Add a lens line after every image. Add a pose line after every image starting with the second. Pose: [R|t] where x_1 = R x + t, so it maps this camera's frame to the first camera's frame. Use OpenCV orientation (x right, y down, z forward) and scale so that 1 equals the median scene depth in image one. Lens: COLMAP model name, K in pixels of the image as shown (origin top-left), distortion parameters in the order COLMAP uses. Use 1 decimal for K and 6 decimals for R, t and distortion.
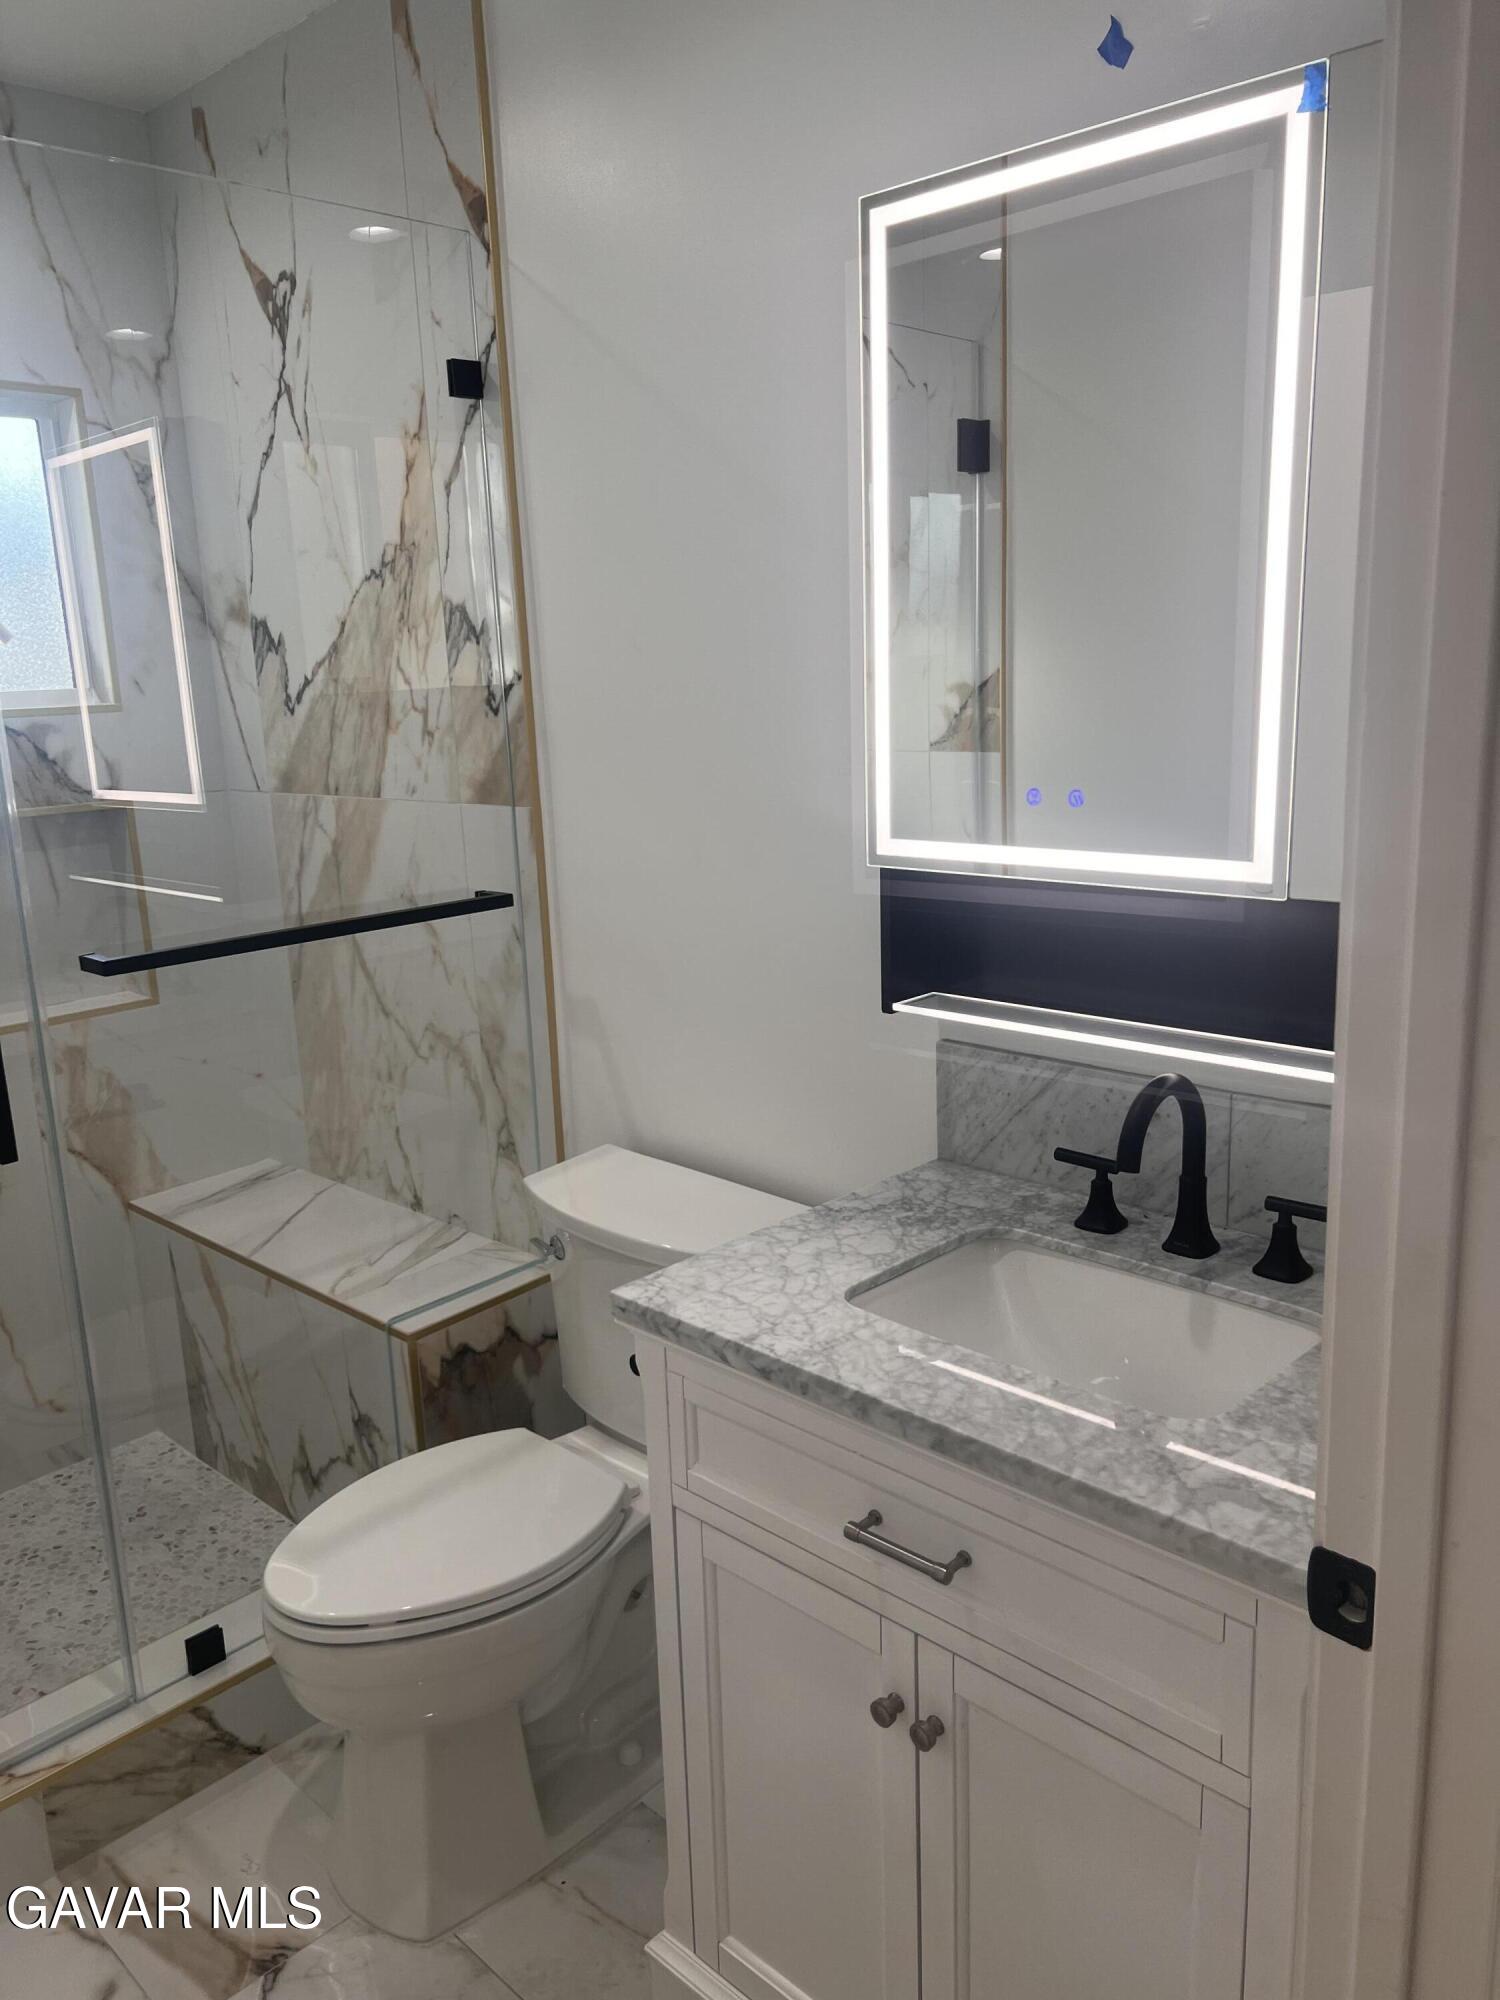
lens RADIAL K [[1510.3, 0, 734.0], [0, 1510.3, 992.6], [0, 0, 1]] dist [0.048053, -0.040338]
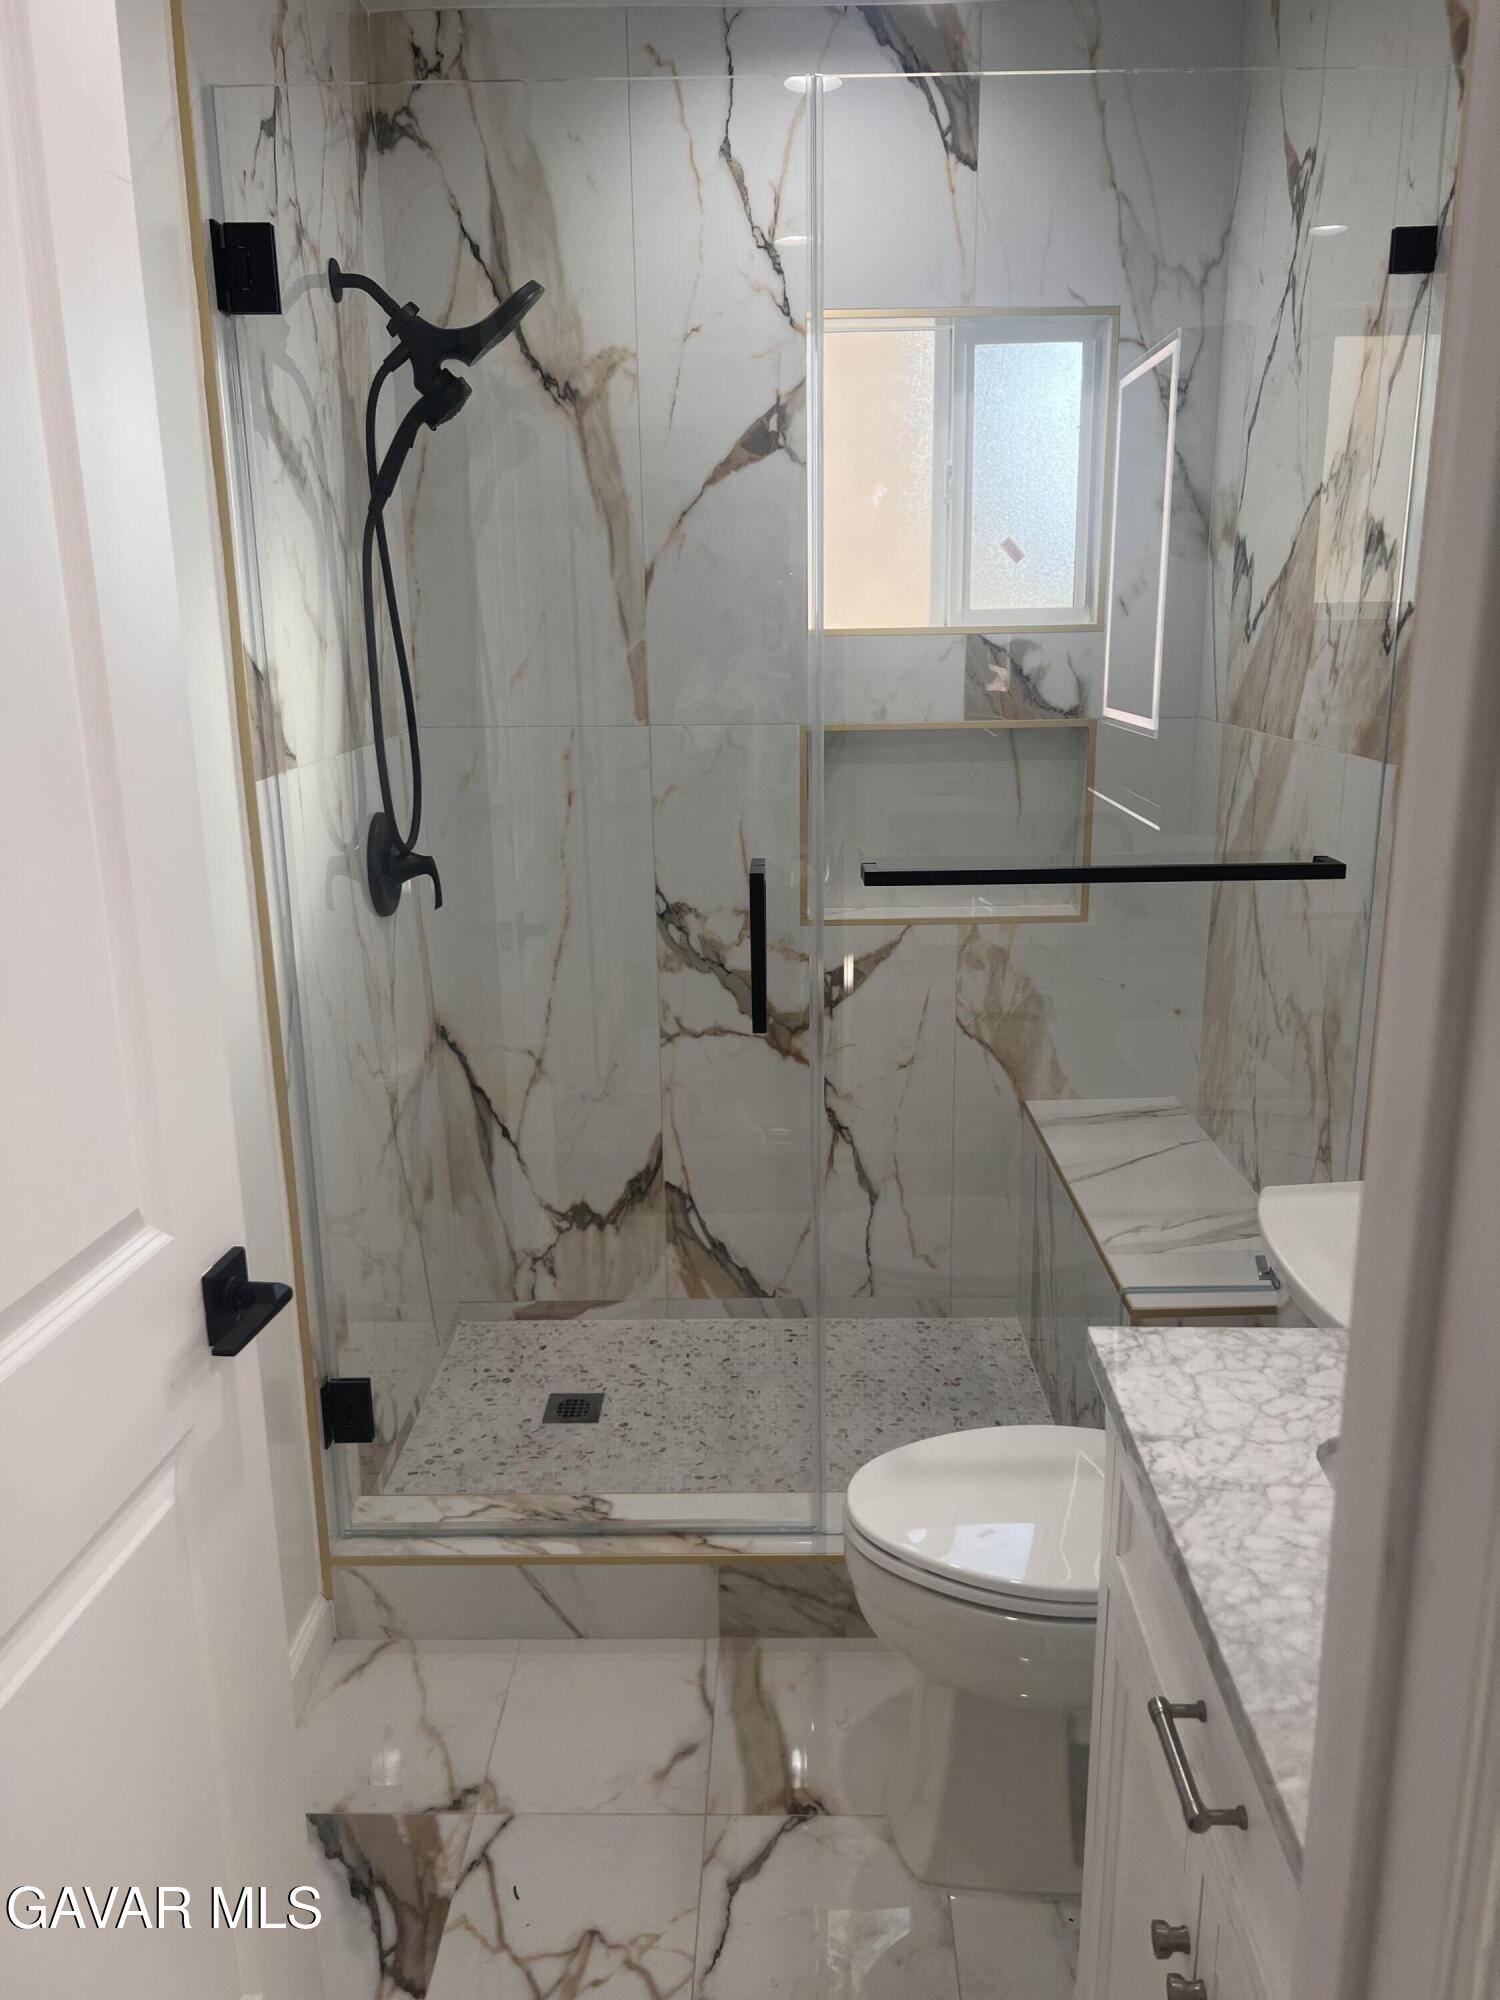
lens RADIAL K [[1510.3, 0, 744.8], [0, 1510.3, 999.7], [0, 0, 1]] dist [0.048053, -0.040338]
pose [[0.697342, 0.210223, -0.685215, 0.189647], [-0.167040, 0.977361, 0.129857, -0.039064], [0.697002, 0.023904, 0.716671, 0.122097]]
